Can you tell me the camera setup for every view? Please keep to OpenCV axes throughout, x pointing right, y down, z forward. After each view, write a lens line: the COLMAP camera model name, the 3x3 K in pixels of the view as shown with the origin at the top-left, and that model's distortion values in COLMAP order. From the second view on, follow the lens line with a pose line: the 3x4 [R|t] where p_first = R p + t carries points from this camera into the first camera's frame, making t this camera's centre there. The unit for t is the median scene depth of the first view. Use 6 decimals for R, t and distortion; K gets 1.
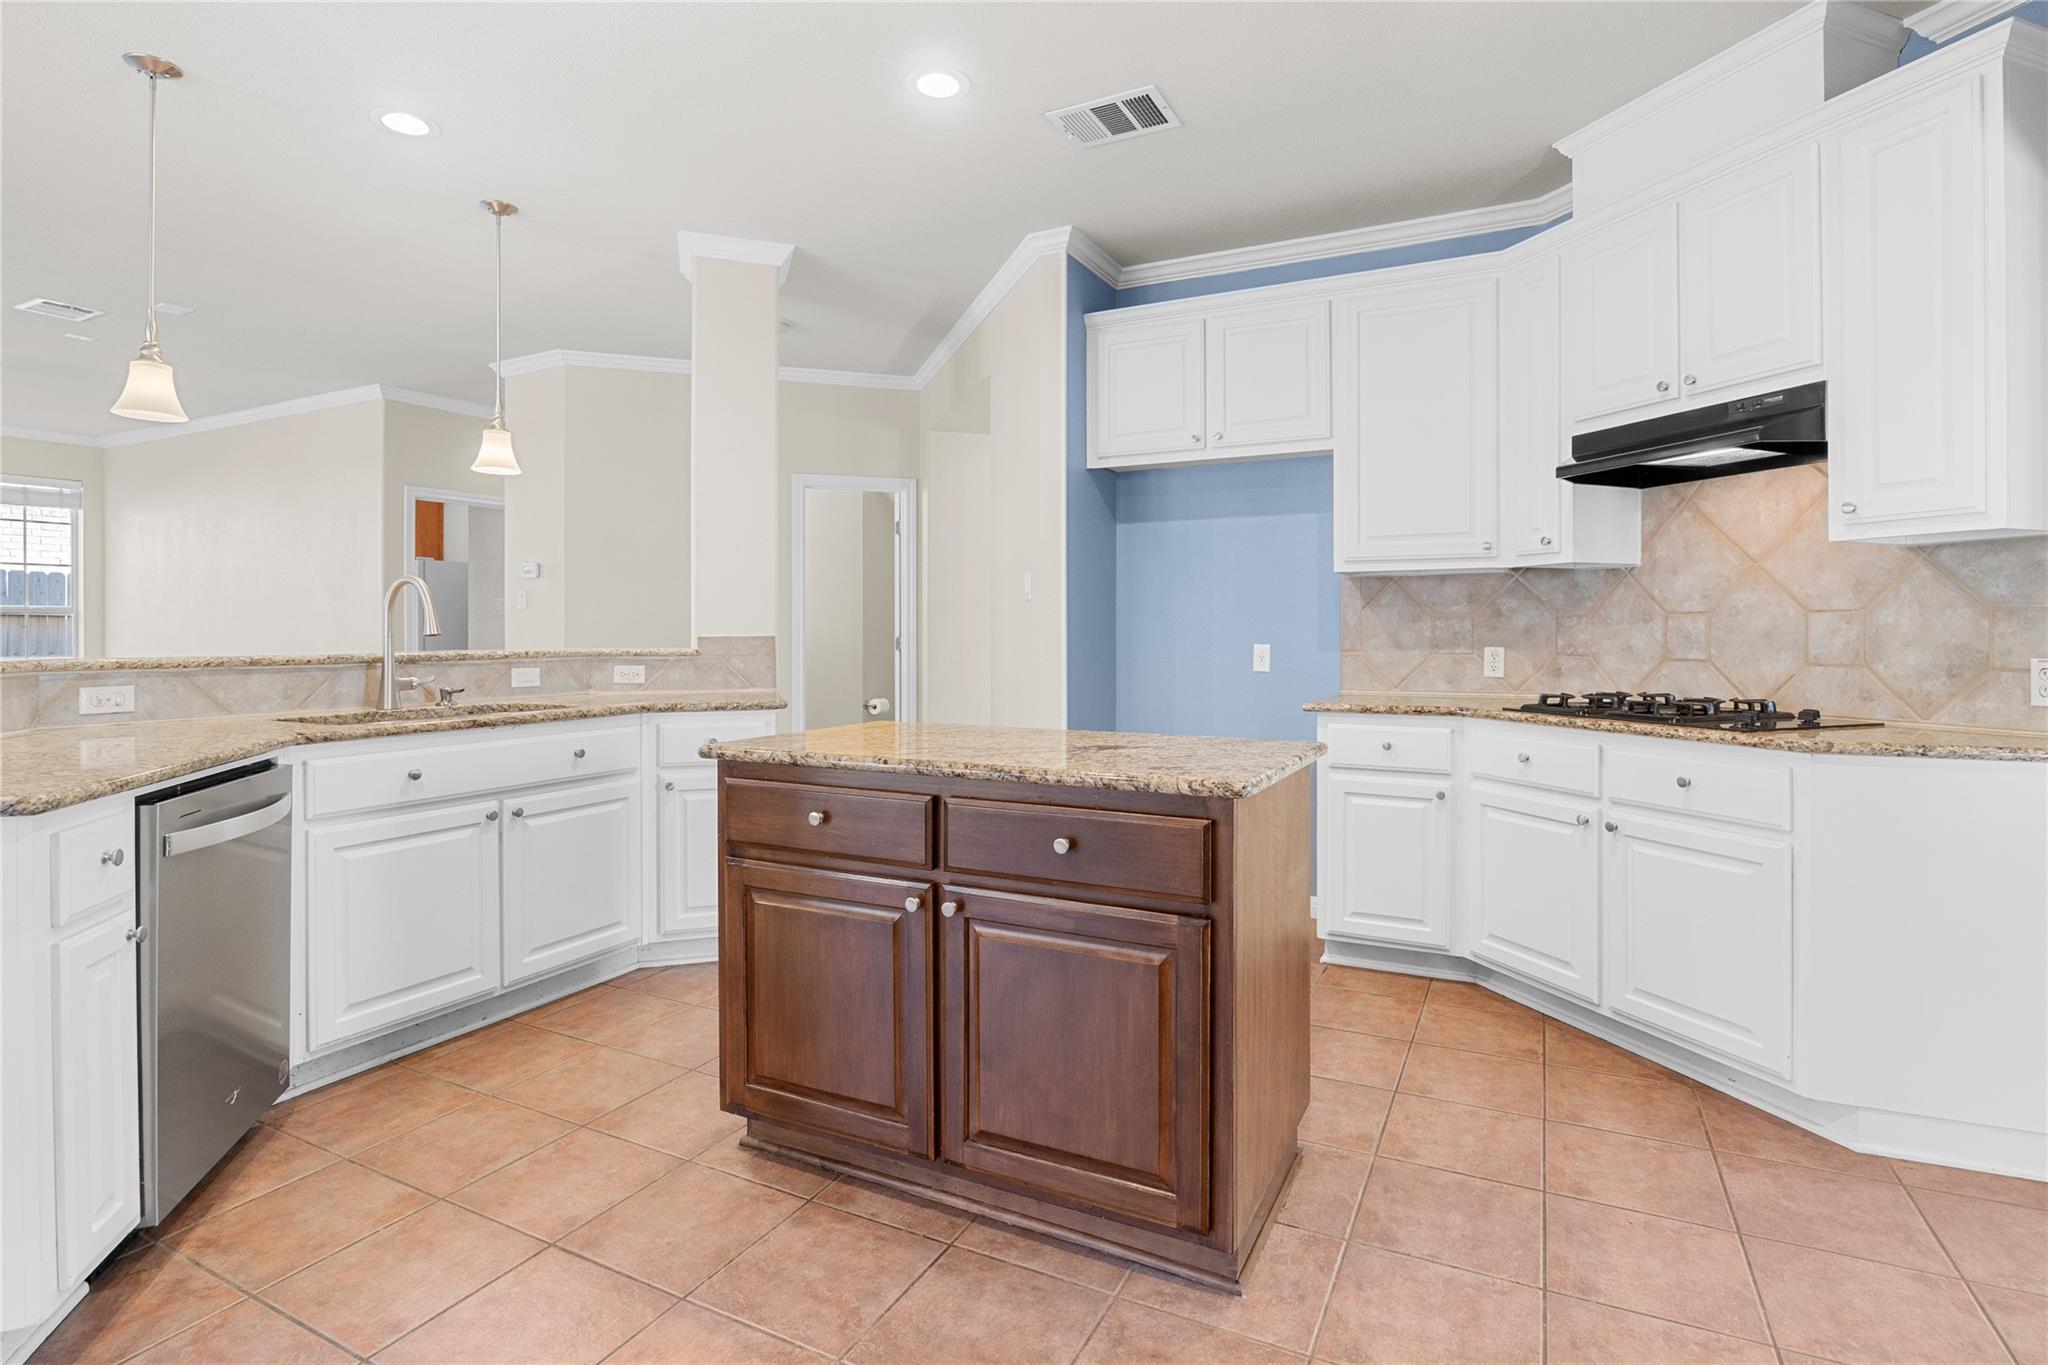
lens RADIAL K [[975.4, 0, 1036.7], [0, 975.4, 629.8], [0, 0, 1]] dist [-0.023621, 0.000495]
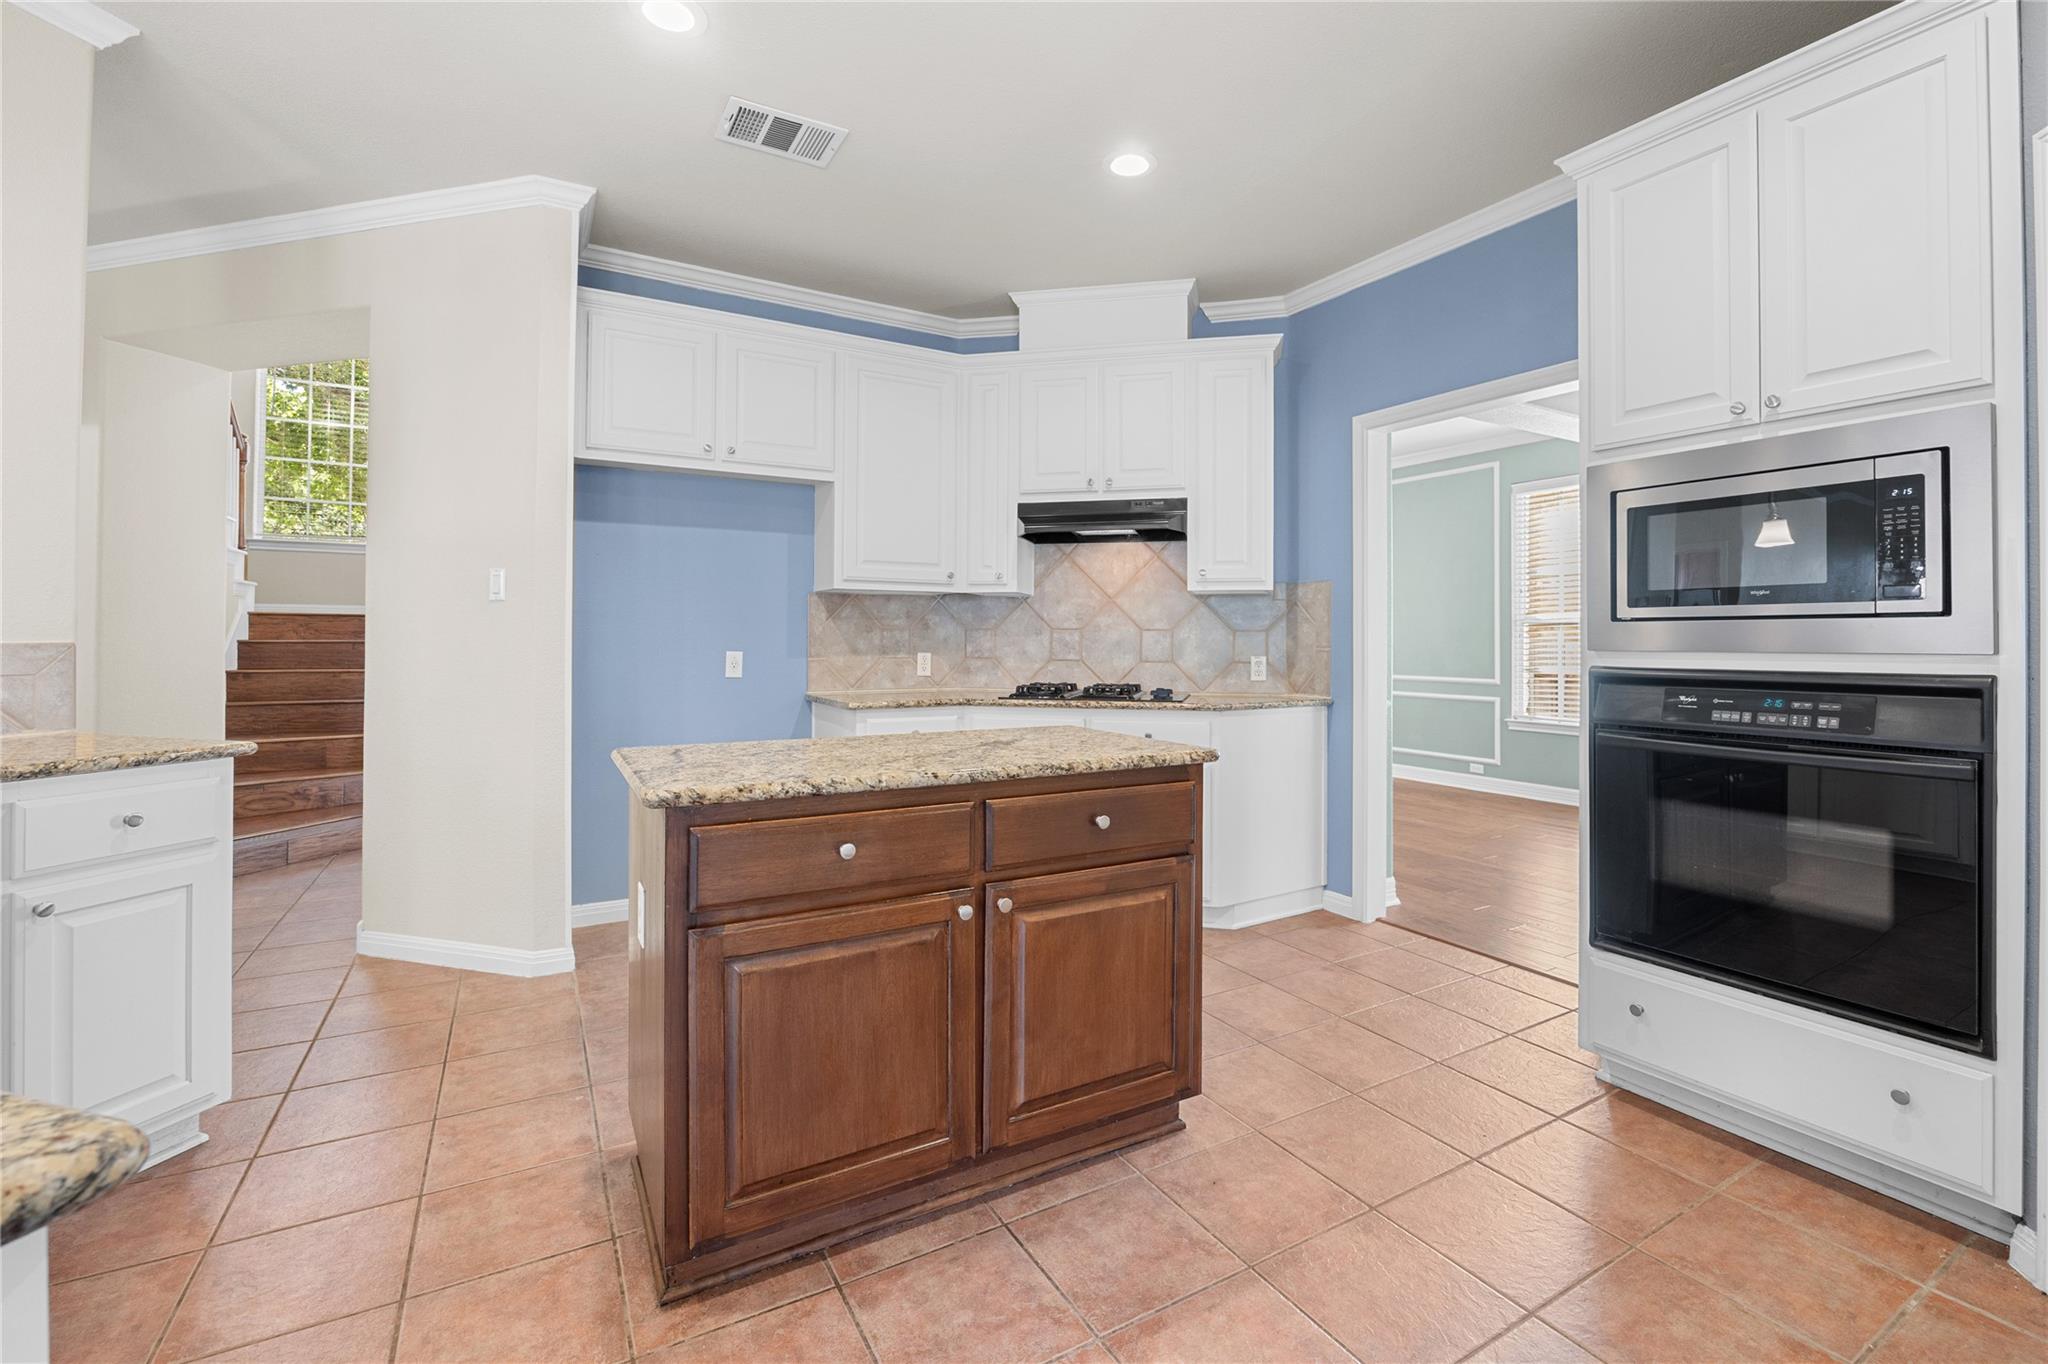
lens RADIAL K [[895.3, 0, 1030.2], [0, 895.3, 627.6], [0, 0, 1]] dist [-0.023760, 0.000056]
pose [[0.554144, 0.015173, 0.832282, -0.596982], [-0.007252, 0.999884, -0.013401, -0.000788], [-0.832389, 0.001390, 0.554190, 0.297060]]
